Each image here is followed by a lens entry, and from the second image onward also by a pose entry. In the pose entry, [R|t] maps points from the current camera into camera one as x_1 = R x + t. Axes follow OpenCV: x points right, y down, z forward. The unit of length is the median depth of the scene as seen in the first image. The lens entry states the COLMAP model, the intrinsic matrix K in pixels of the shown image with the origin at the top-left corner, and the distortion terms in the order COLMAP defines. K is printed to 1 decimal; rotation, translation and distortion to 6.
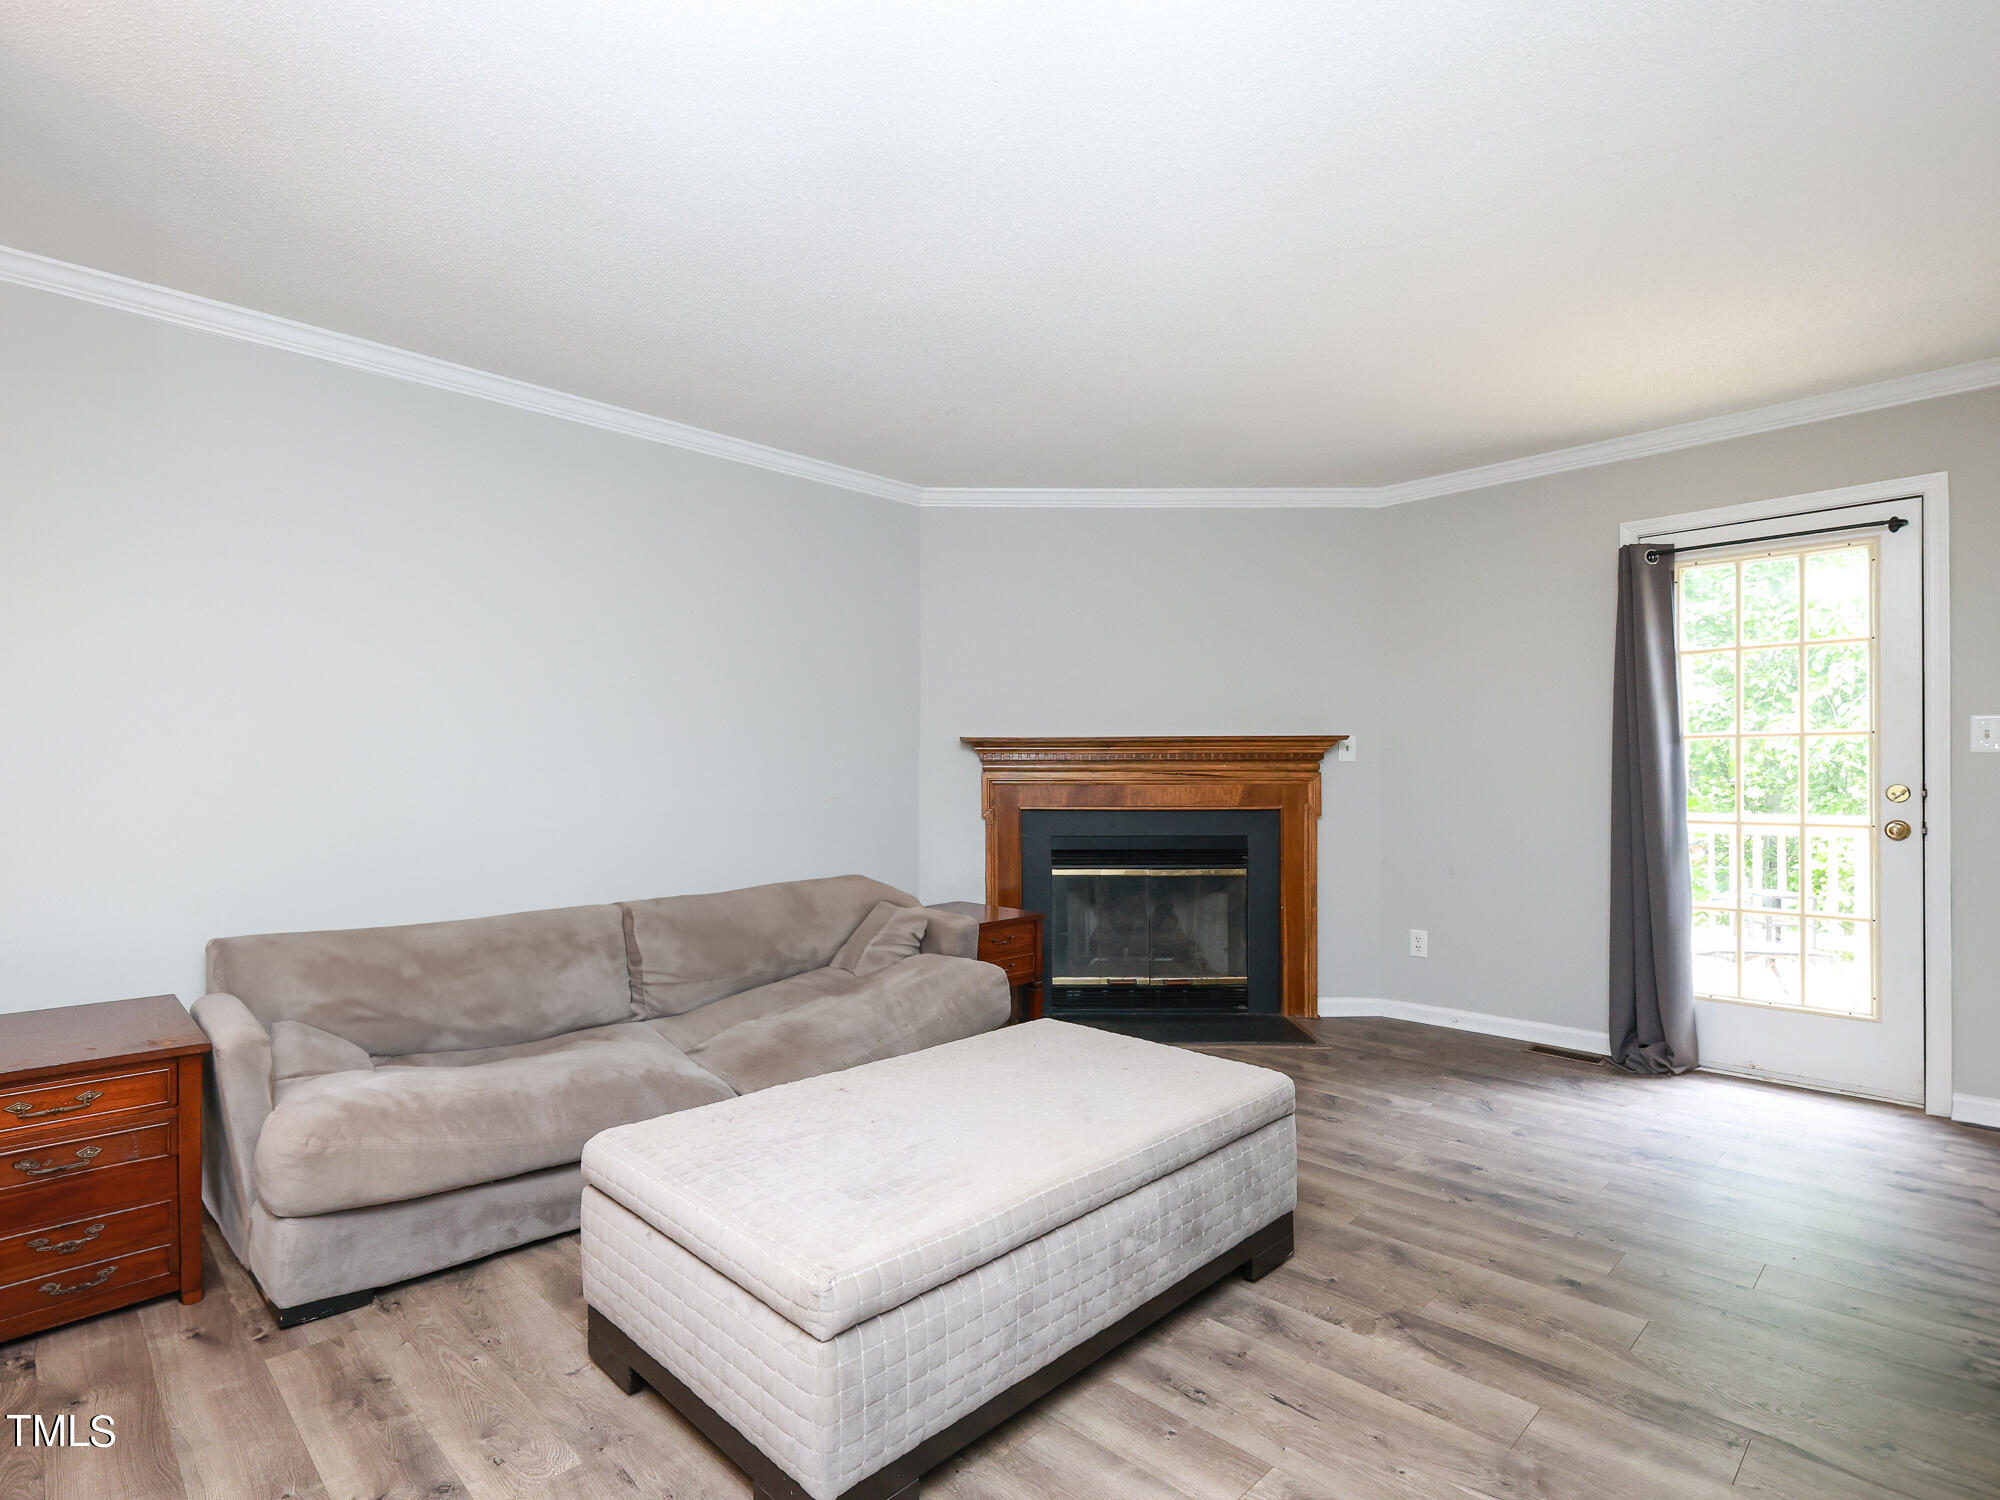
lens RADIAL K [[1007.2, 0, 915.0], [0, 1007.2, 780.7], [0, 0, 1]] dist [0.003910, -0.000269]
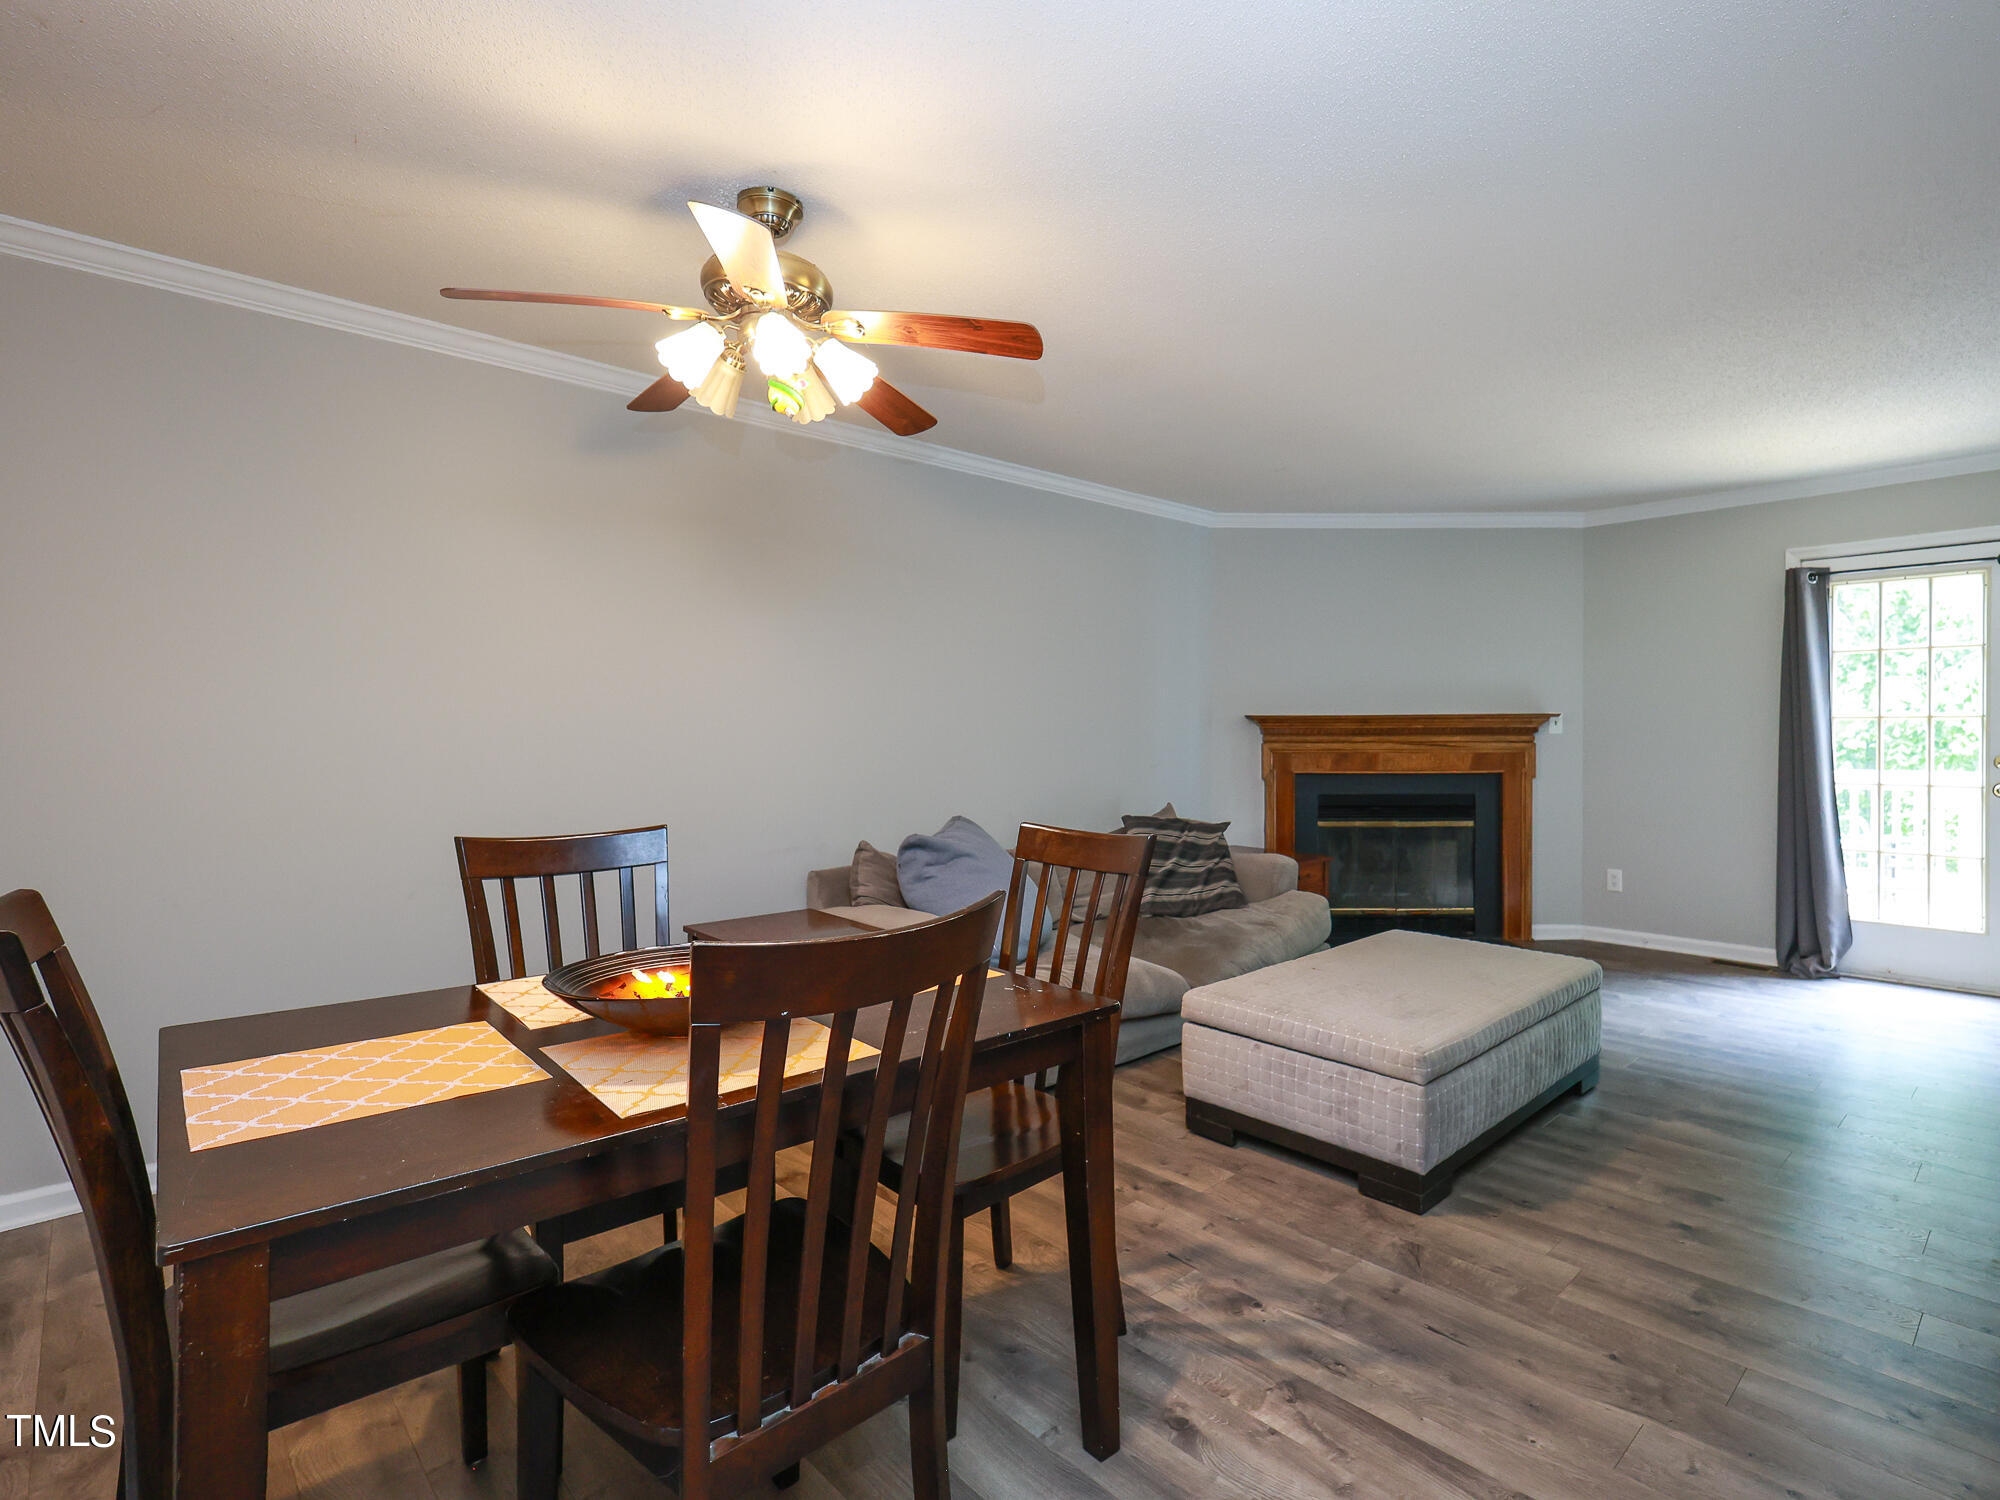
lens RADIAL K [[999.7, 0, 997.5], [0, 999.7, 741.7], [0, 0, 1]] dist [-0.005722, -0.000170]
pose [[0.999928, -0.003392, -0.011543, -0.299133], [0.003503, 0.999948, 0.009624, -0.029188], [0.011509, -0.009663, 0.999887, -0.286918]]
